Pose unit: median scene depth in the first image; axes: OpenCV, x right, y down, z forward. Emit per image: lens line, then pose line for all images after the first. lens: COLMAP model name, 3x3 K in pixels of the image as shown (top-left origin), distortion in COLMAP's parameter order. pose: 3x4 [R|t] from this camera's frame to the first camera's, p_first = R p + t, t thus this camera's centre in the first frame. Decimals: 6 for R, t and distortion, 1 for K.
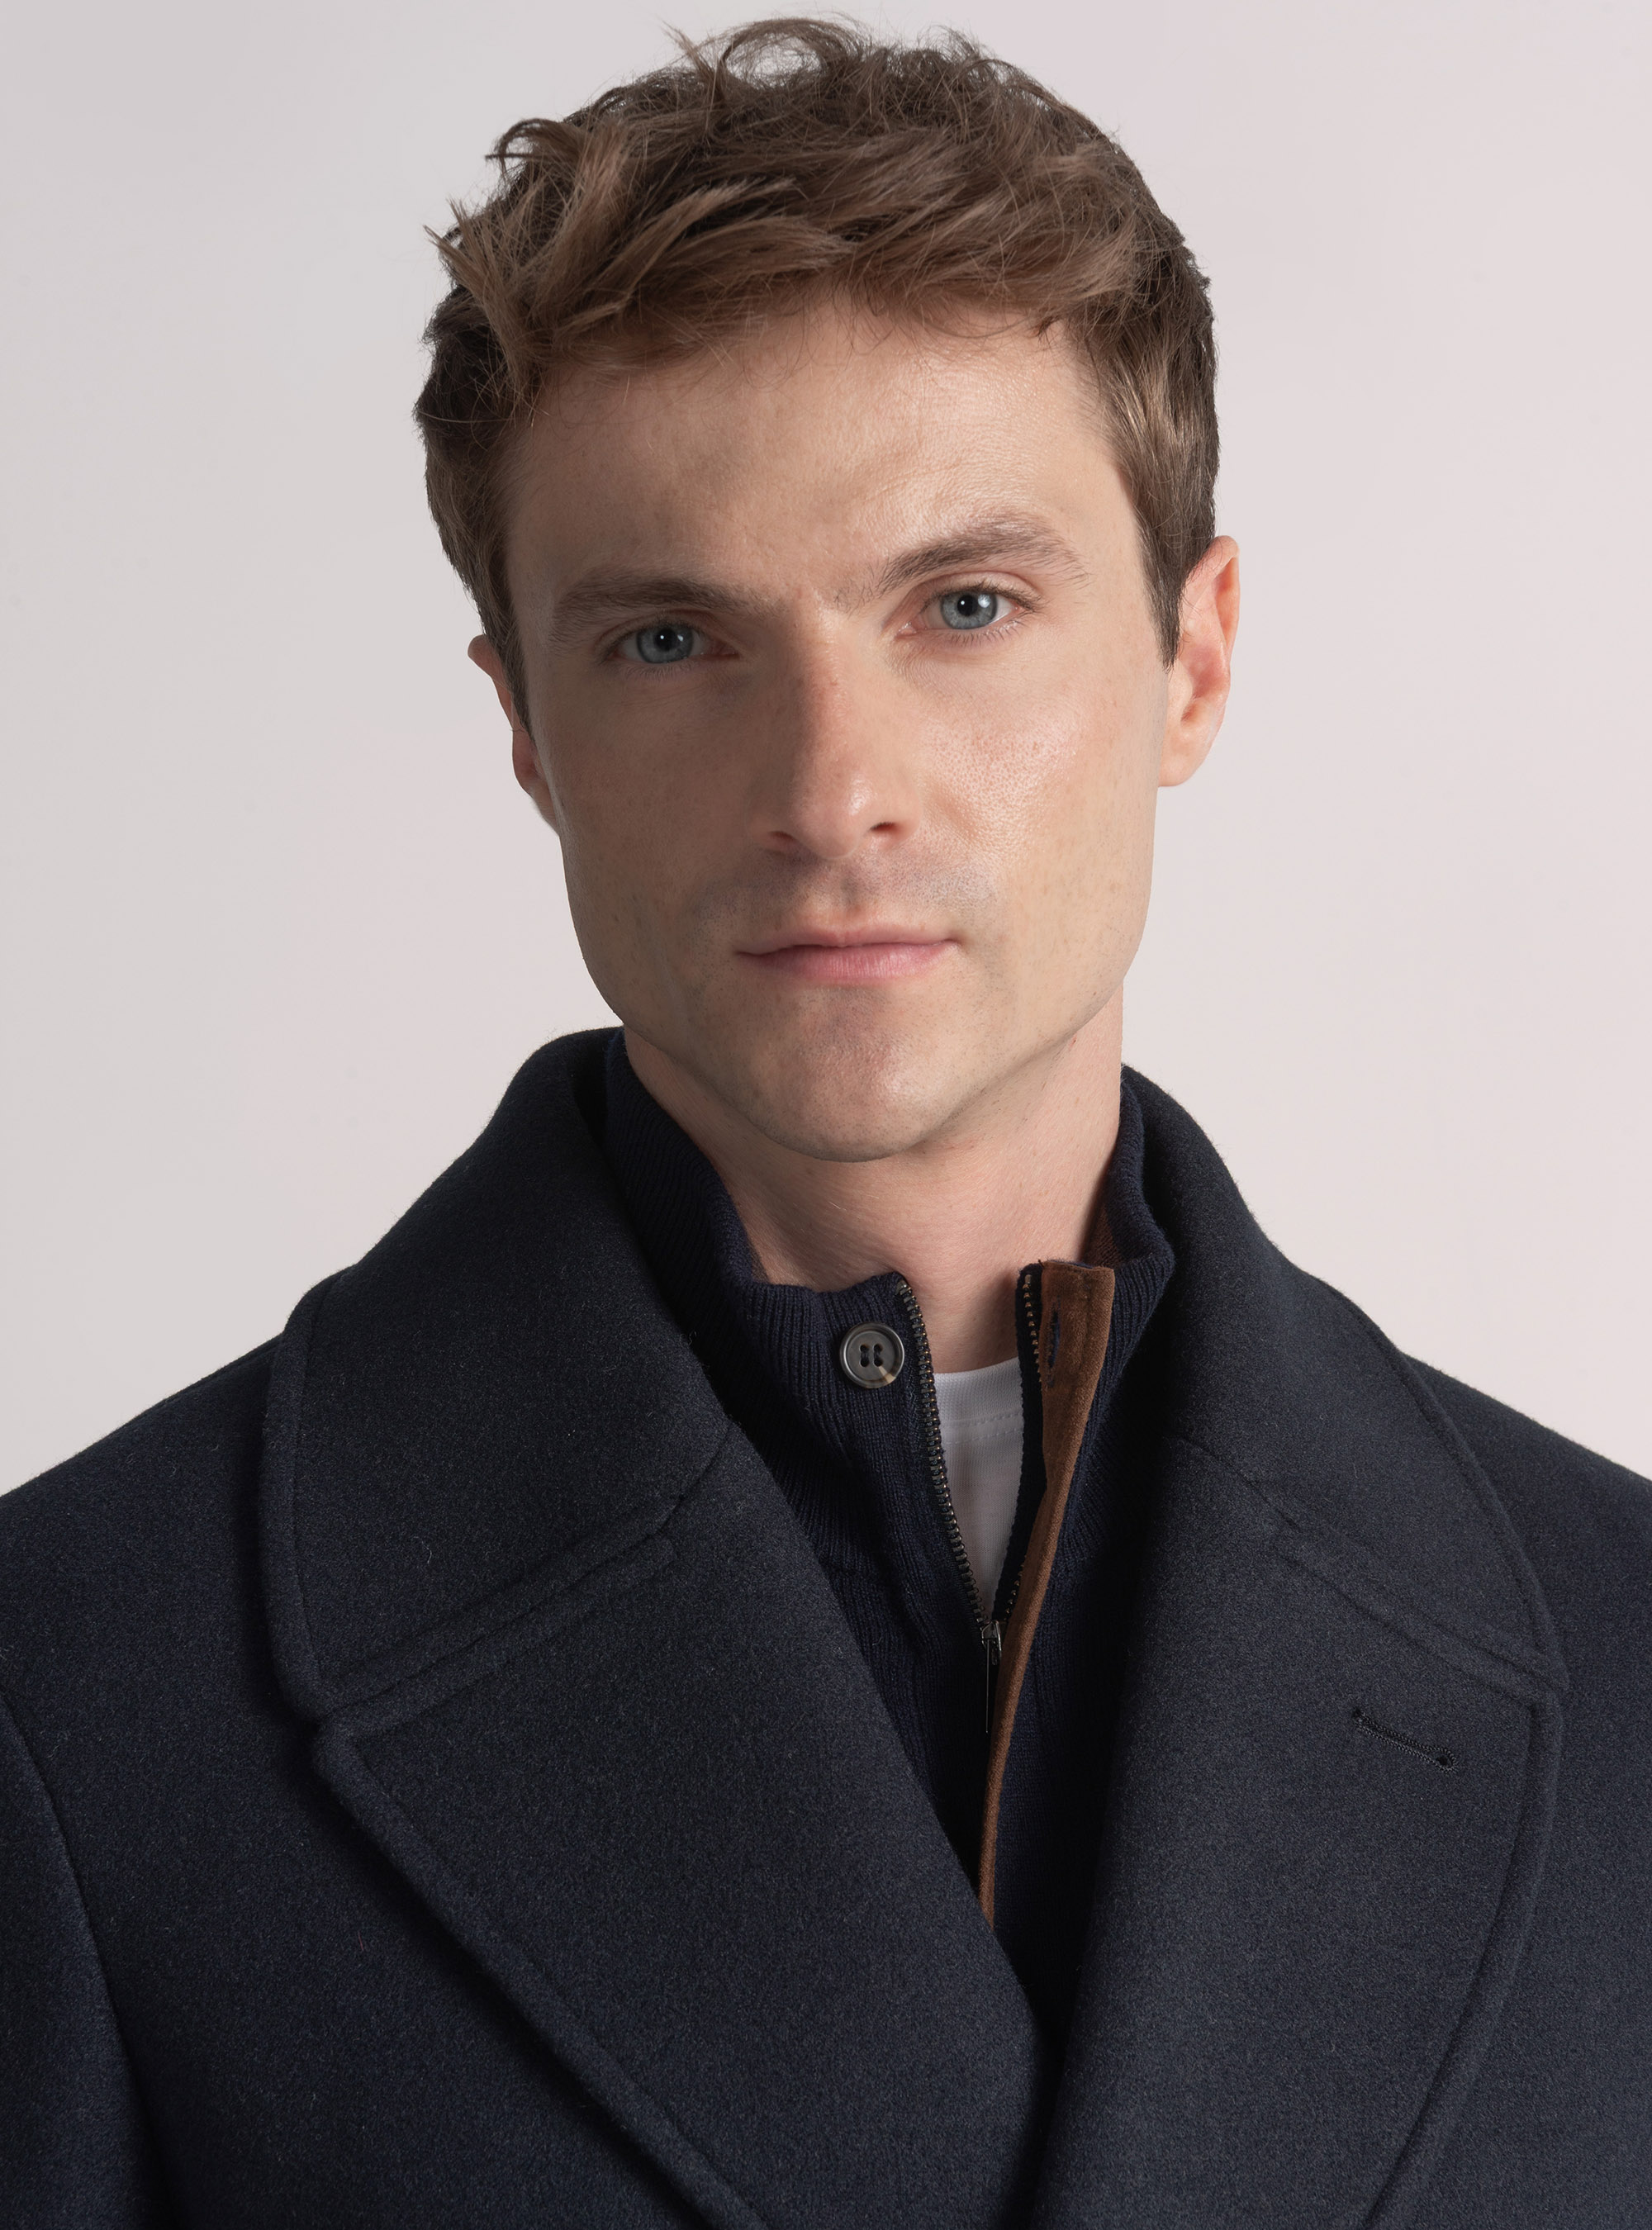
lens RADIAL K [[4154.8, 0, 952.2], [0, 4154.8, 1113.7], [0, 0, 1]] dist [-0.021566, 0.018584]
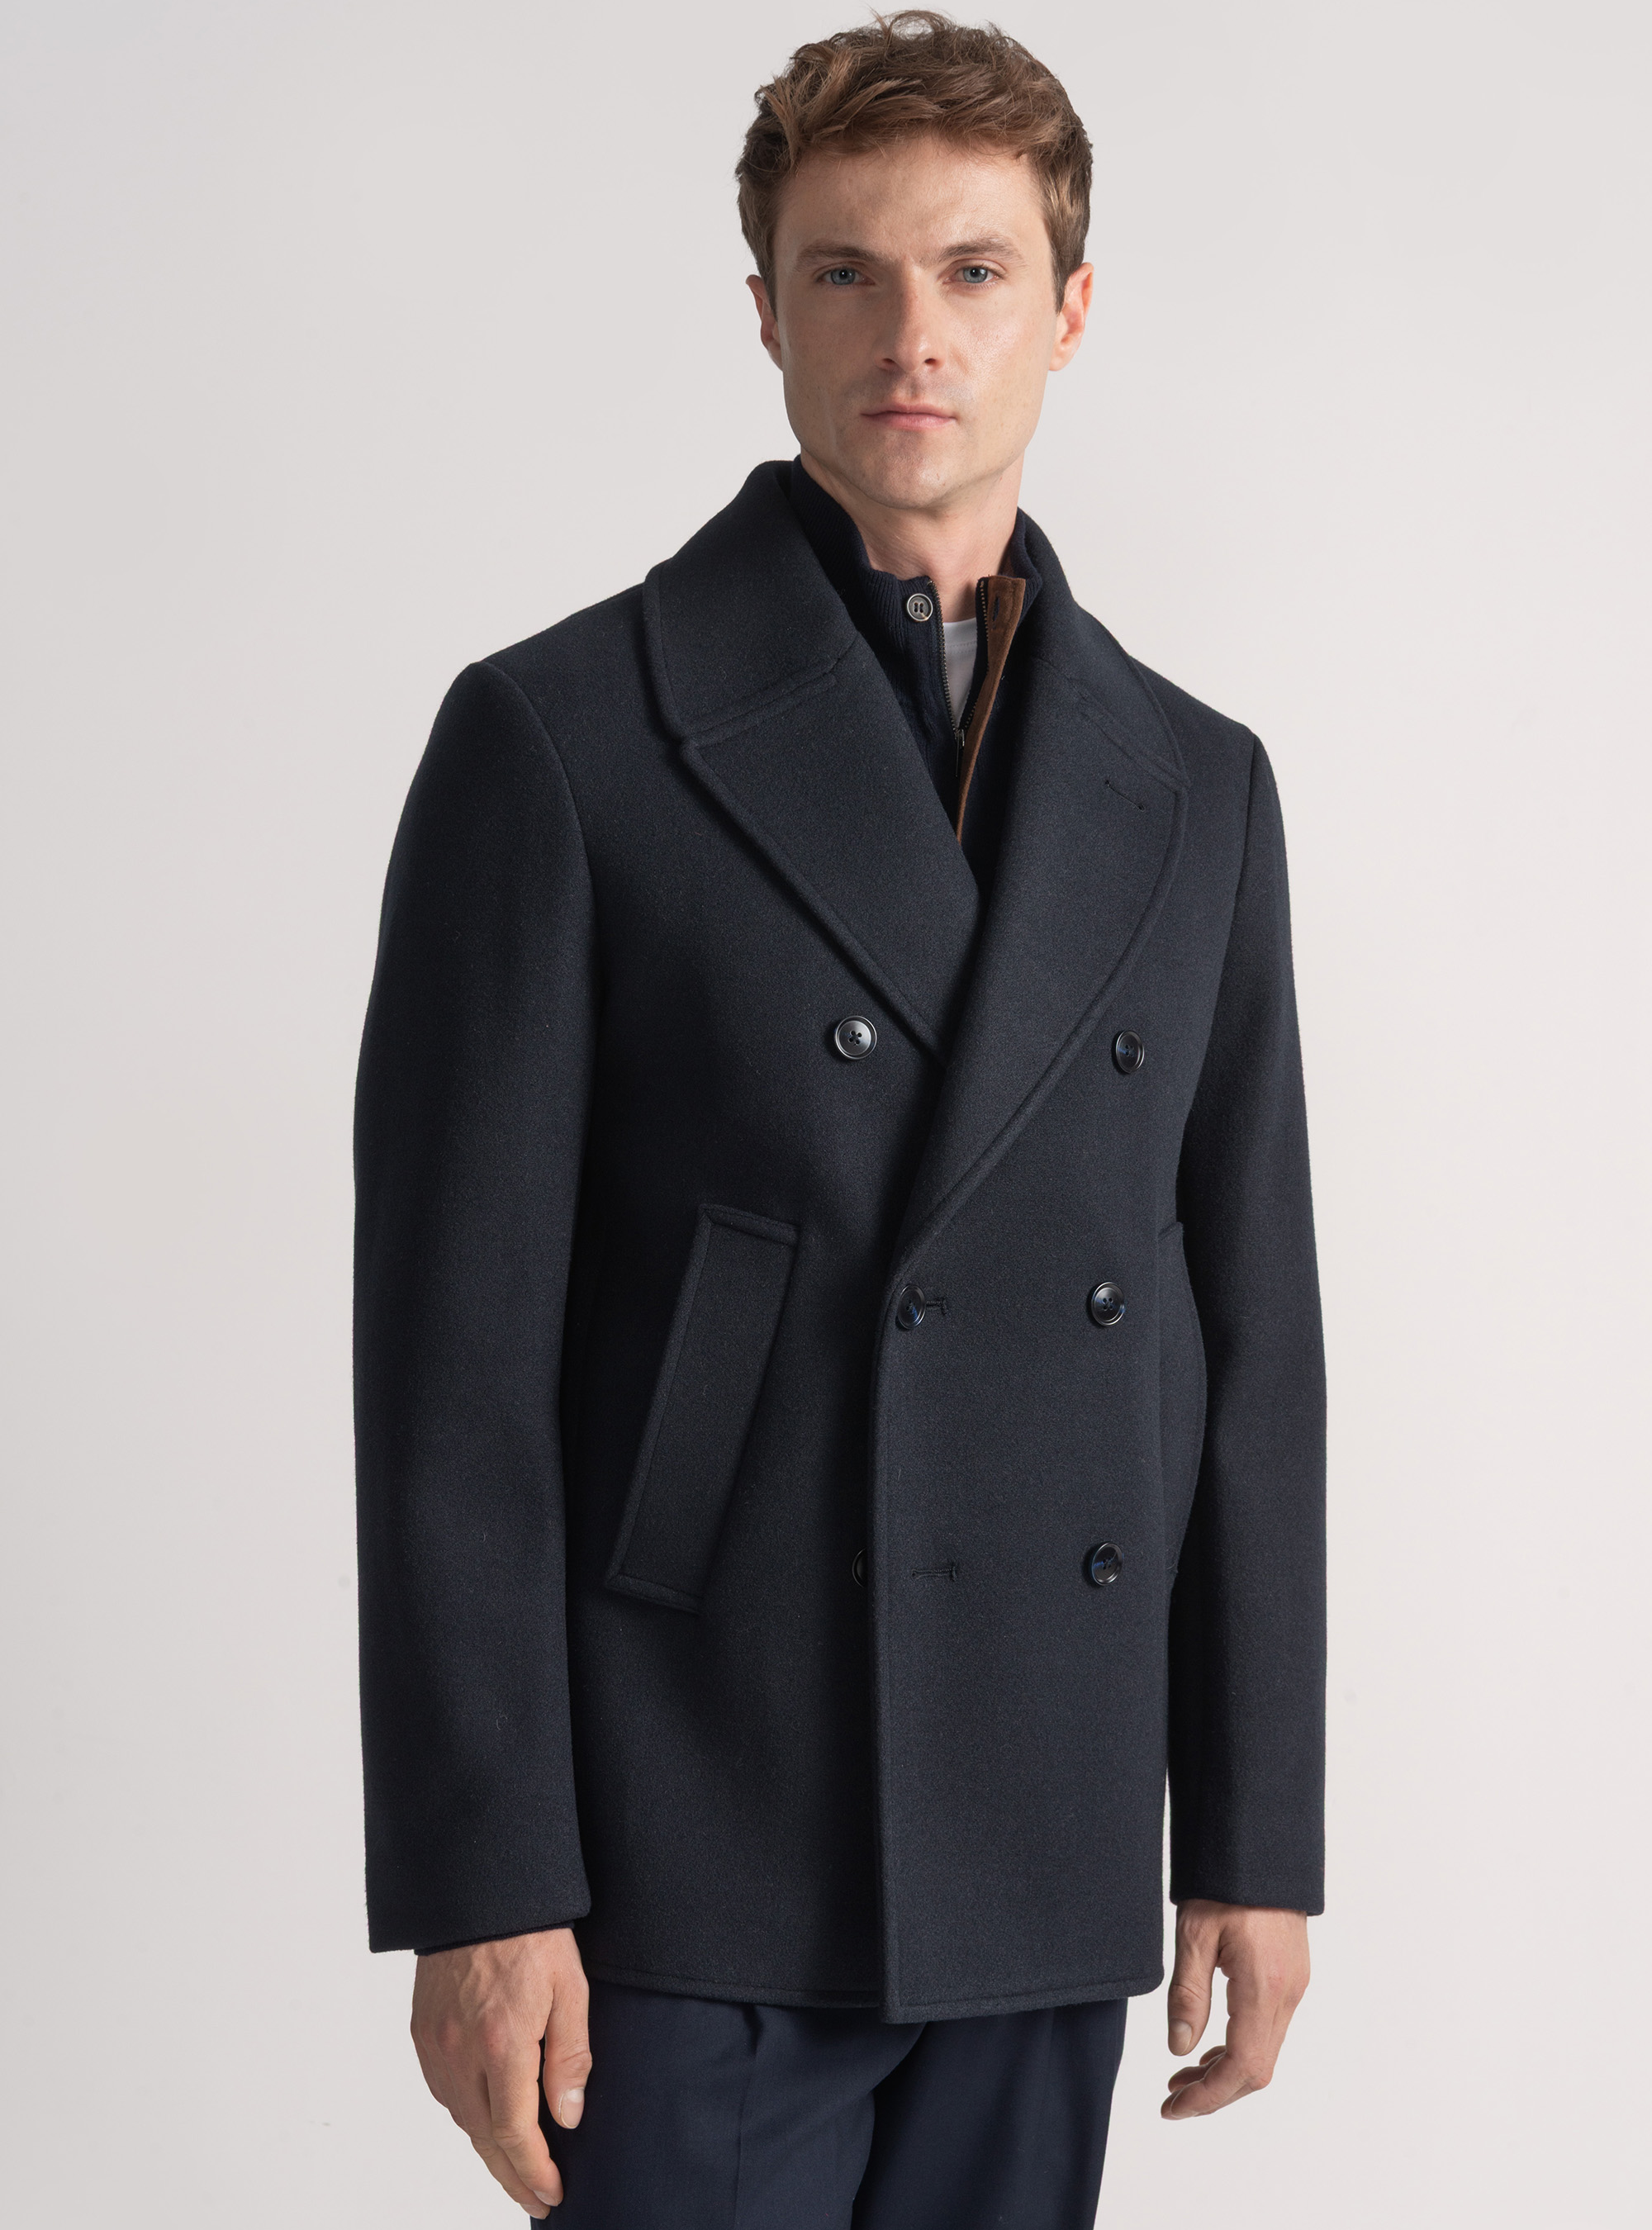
lens RADIAL K [[3548.4, 0, 826.0], [0, 3548.4, 1115.0], [0, 0, 1]] dist [-0.018696, 0.030321]
pose [[0.995382, 0.095979, 0.001799, -0.037443], [-0.095945, 0.994076, 0.051058, 0.254053], [0.003112, -0.050995, 0.998694, -1.011068]]
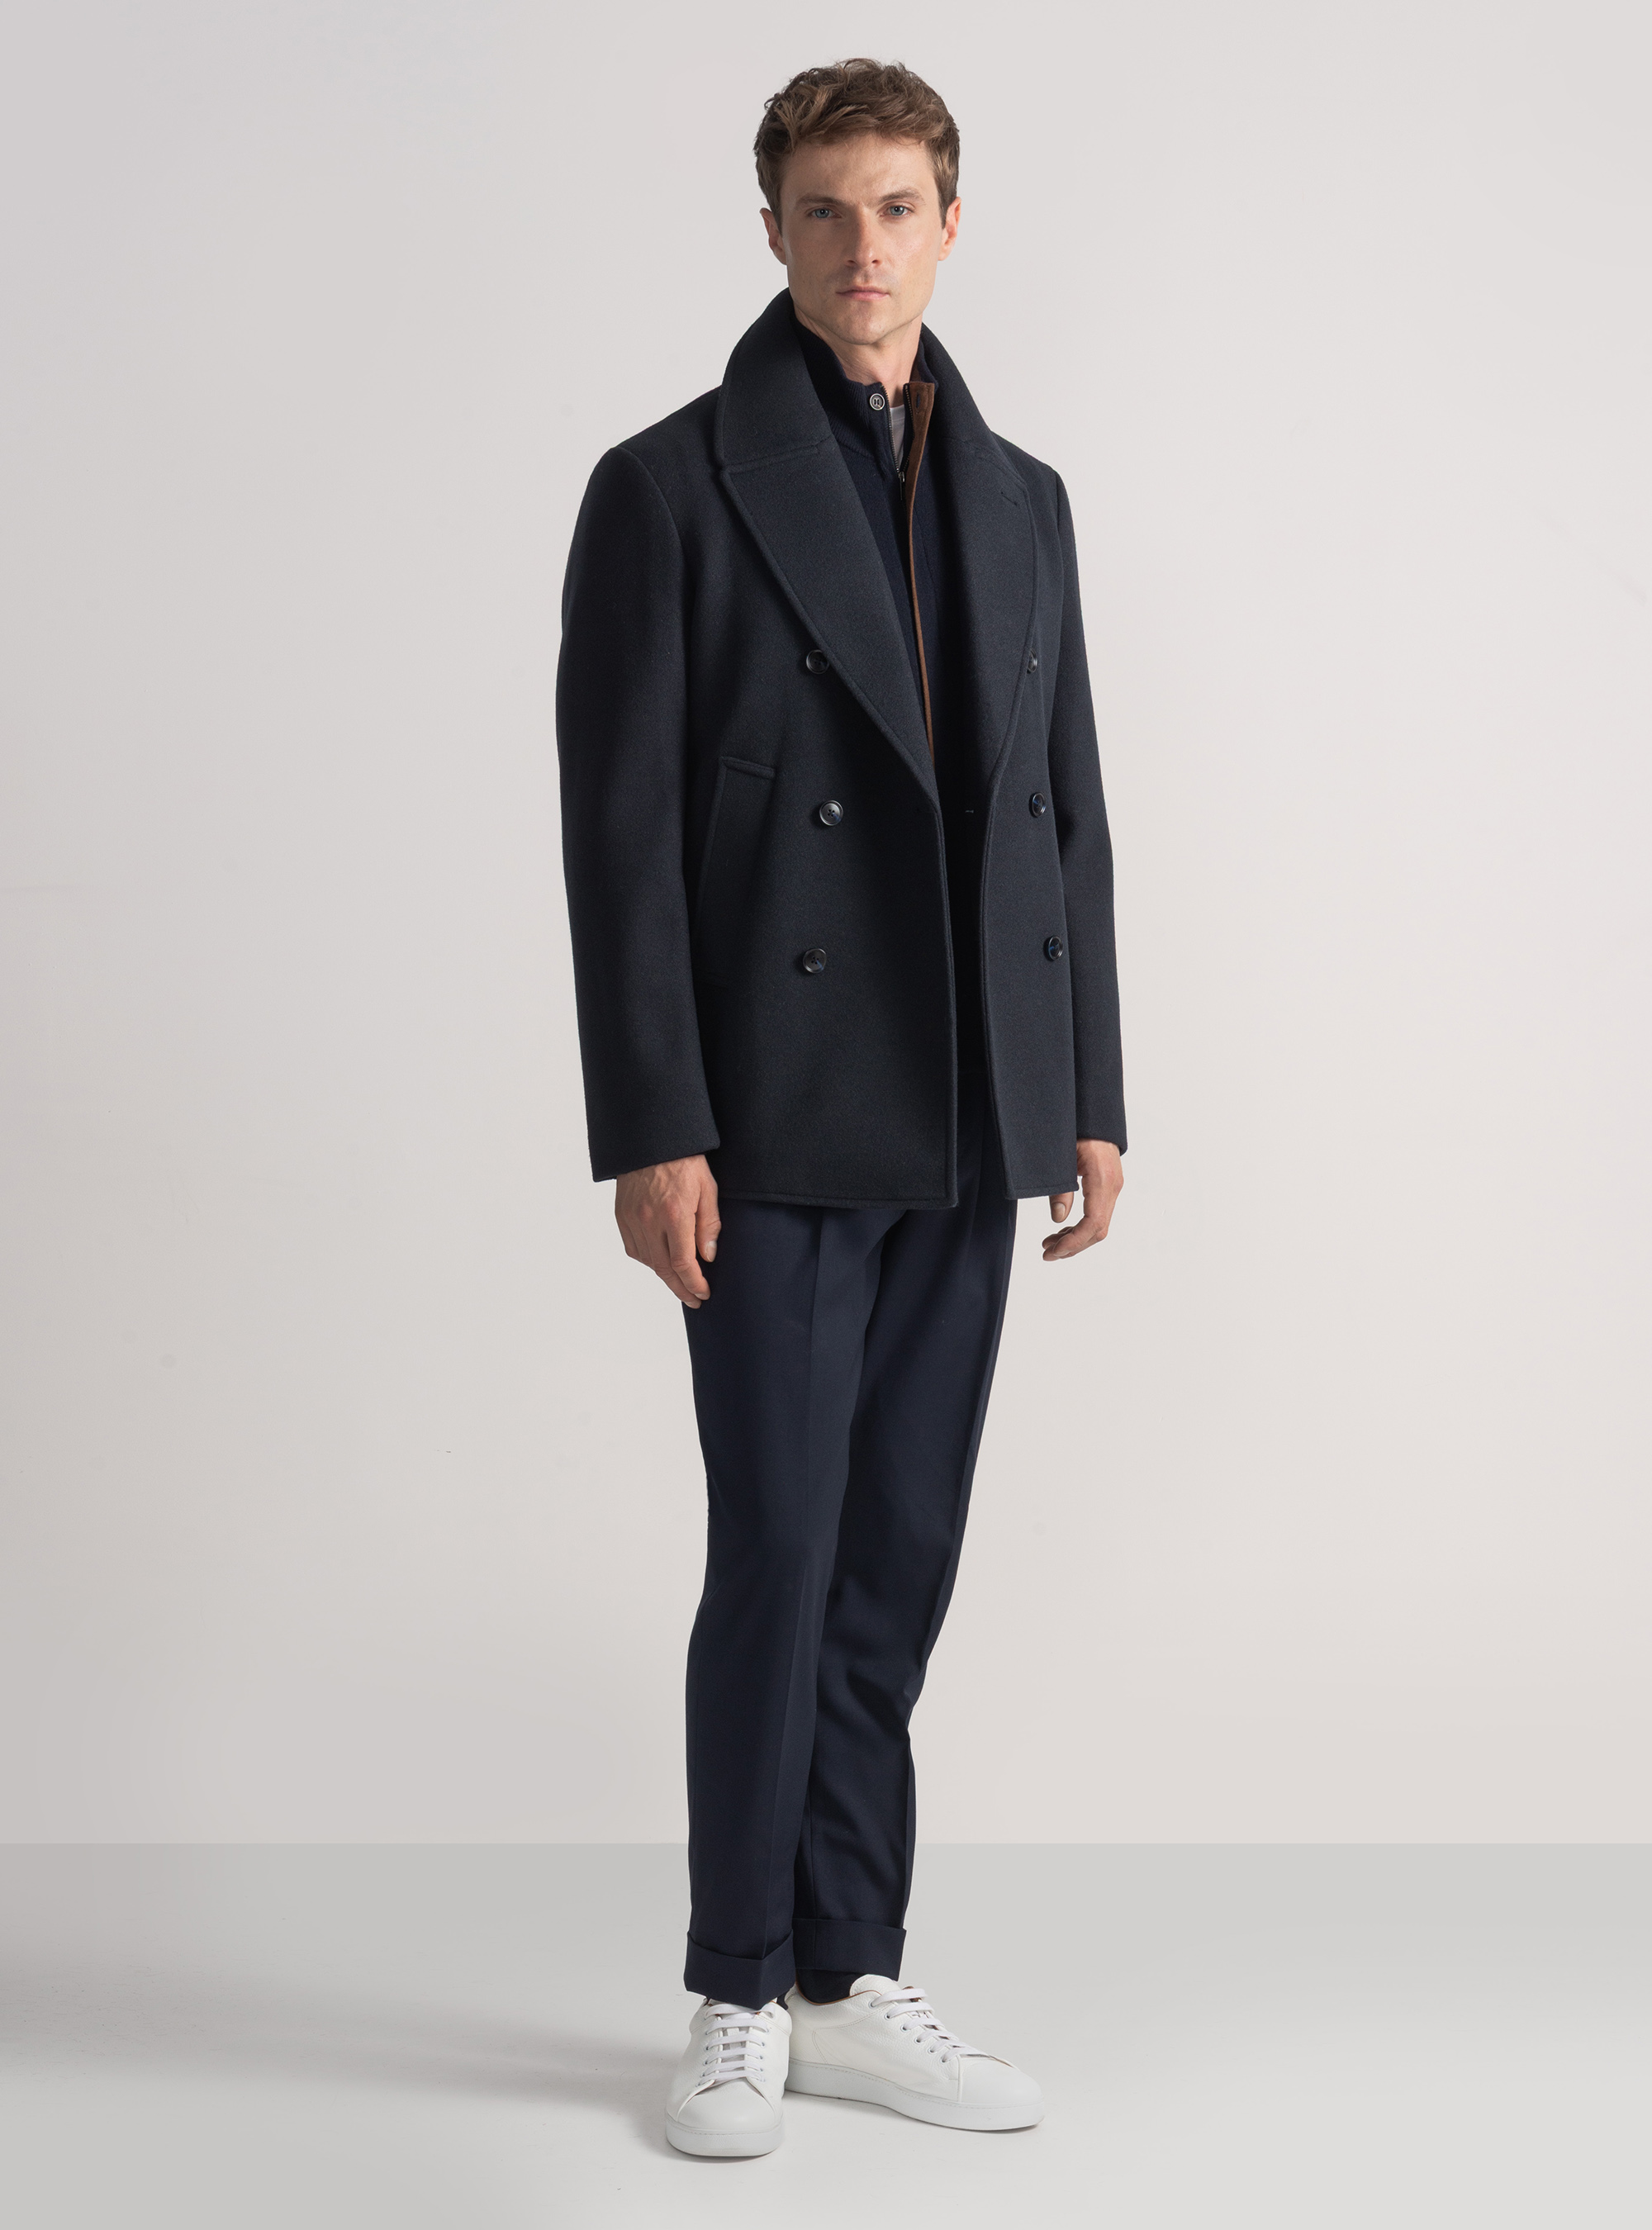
lens RADIAL K [[4154.8, 0, 952.2], [0, 4154.8, 1113.7], [0, 0, 1]] dist [-0.021566, 0.018584]
pose [[0.993083, 0.053936, 0.104298, -0.321420], [-0.062894, 0.994429, 0.084594, 0.414933], [-0.099154, -0.090569, 0.990942, -3.143831]]
